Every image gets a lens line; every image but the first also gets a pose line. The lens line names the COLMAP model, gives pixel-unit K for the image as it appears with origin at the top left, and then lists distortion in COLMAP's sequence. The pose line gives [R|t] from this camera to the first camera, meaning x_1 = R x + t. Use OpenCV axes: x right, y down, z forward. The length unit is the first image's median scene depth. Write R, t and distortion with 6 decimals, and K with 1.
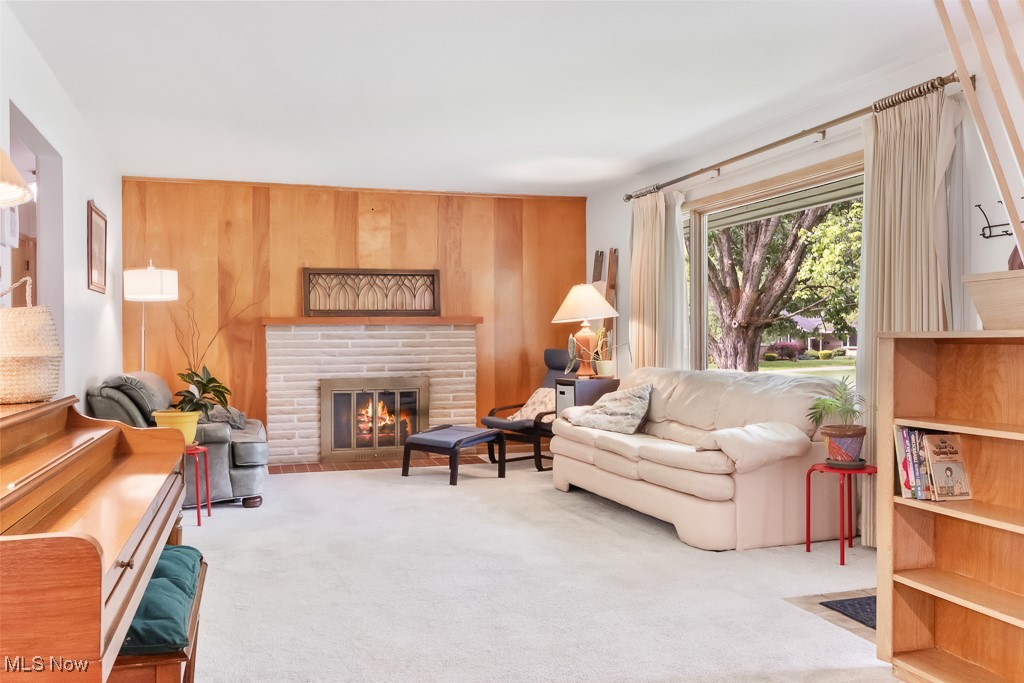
lens RADIAL K [[860.5, 0, 512.0], [0, 860.5, 341.5], [0, 0, 1]] dist [0.047642, -0.000936]
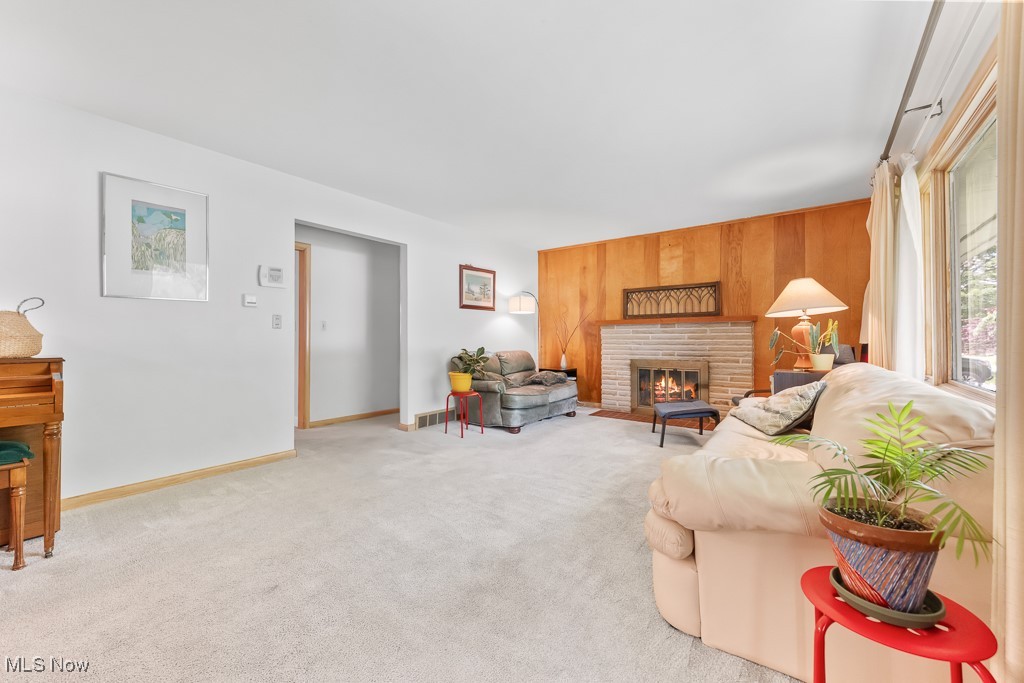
lens RADIAL K [[402.6, 0, 512.0], [0, 402.6, 341.5], [0, 0, 1]] dist [0.000313, 0.000075]
pose [[0.584702, 0.011220, -0.811171, 0.240768], [-0.002345, 0.999924, 0.012140, 0.002771], [0.811245, -0.005196, 0.584683, 0.391689]]
